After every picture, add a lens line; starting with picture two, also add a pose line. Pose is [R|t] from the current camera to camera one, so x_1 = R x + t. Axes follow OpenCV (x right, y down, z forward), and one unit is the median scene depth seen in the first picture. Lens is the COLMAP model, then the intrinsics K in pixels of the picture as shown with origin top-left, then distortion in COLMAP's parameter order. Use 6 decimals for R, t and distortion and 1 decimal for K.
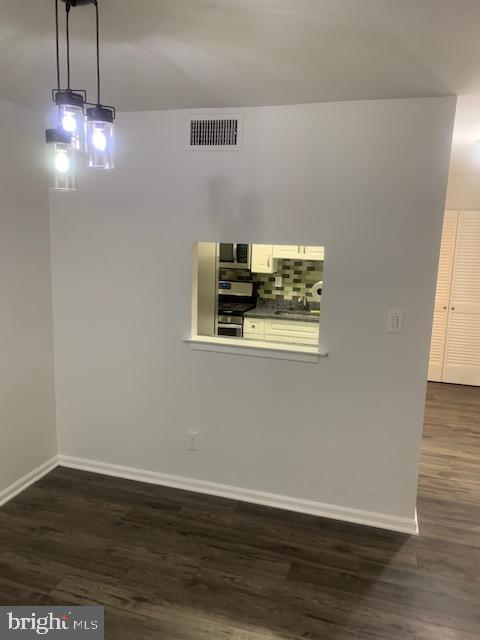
lens RADIAL K [[490.0, 0, 240.0], [0, 490.0, 320.0], [0, 0, 1]] dist [0.052087, -0.003537]
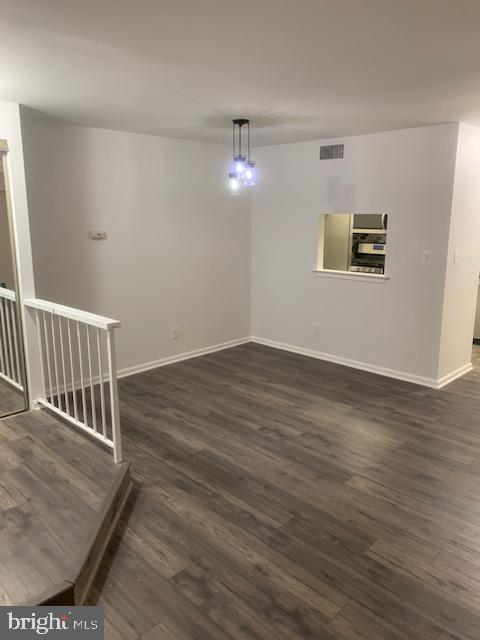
lens RADIAL K [[480.6, 0, 238.9], [0, 480.6, 309.9], [0, 0, 1]] dist [-0.006520, -0.009849]
pose [[0.882446, 0.055576, -0.467120, 0.498691], [-0.043773, 0.998389, 0.036092, 0.142306], [0.468373, -0.011402, 0.883457, -0.701028]]
